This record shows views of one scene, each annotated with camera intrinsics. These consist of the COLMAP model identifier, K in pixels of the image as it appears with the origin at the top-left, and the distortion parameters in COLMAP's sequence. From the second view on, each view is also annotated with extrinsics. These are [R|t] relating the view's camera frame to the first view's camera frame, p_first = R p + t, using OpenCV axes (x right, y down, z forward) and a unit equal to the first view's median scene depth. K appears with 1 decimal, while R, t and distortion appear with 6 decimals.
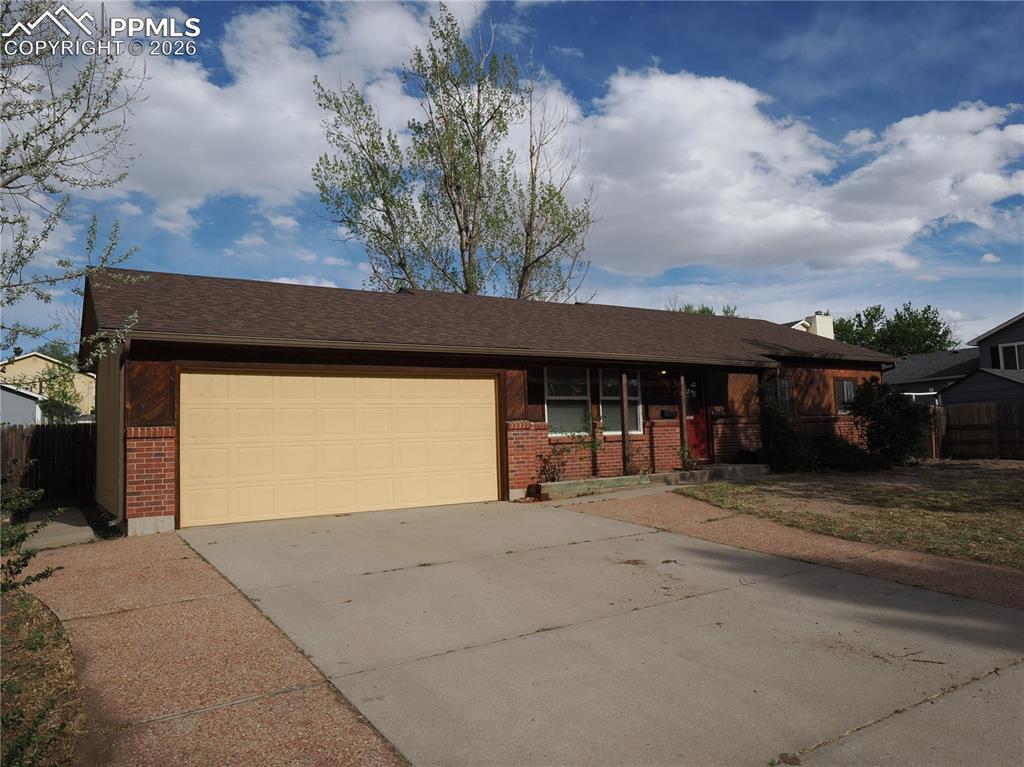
lens RADIAL K [[548.5, 0, 511.3], [0, 548.5, 379.2], [0, 0, 1]] dist [-0.000741, -0.000002]
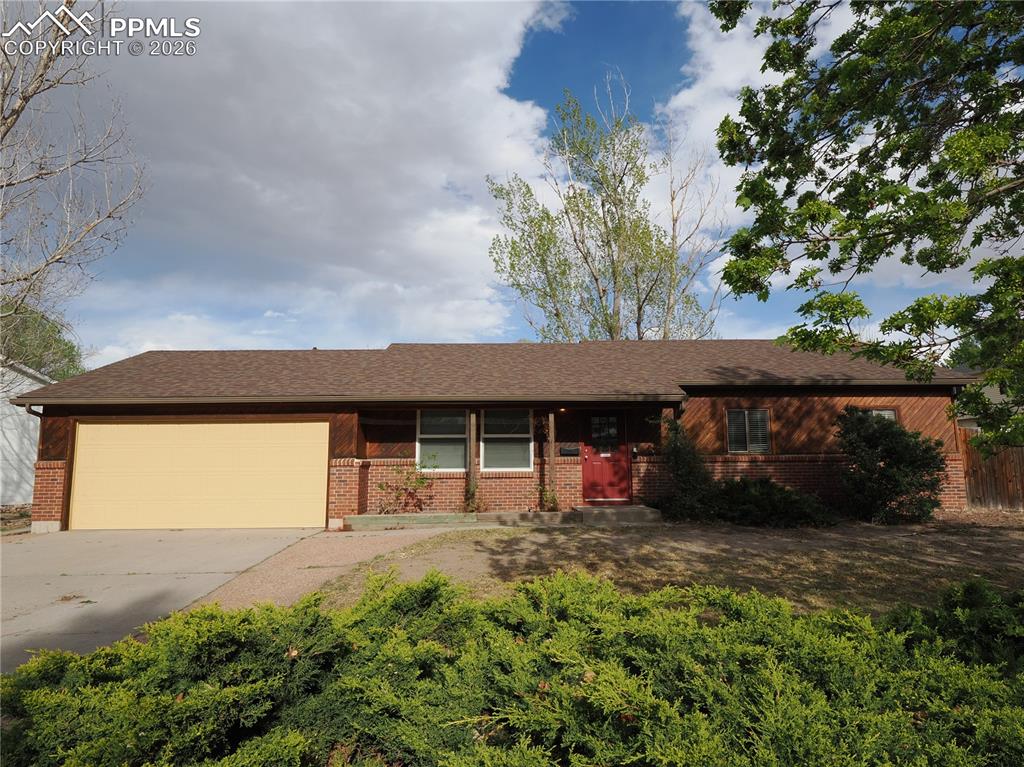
lens RADIAL K [[468.9, 0, 512.2], [0, 468.9, 390.0], [0, 0, 1]] dist [-0.002970, 0.000063]
pose [[0.908213, -0.040571, -0.416537, 0.567731], [0.023556, 0.998668, -0.045911, -0.010530], [0.417845, 0.031885, 0.907959, 0.192312]]
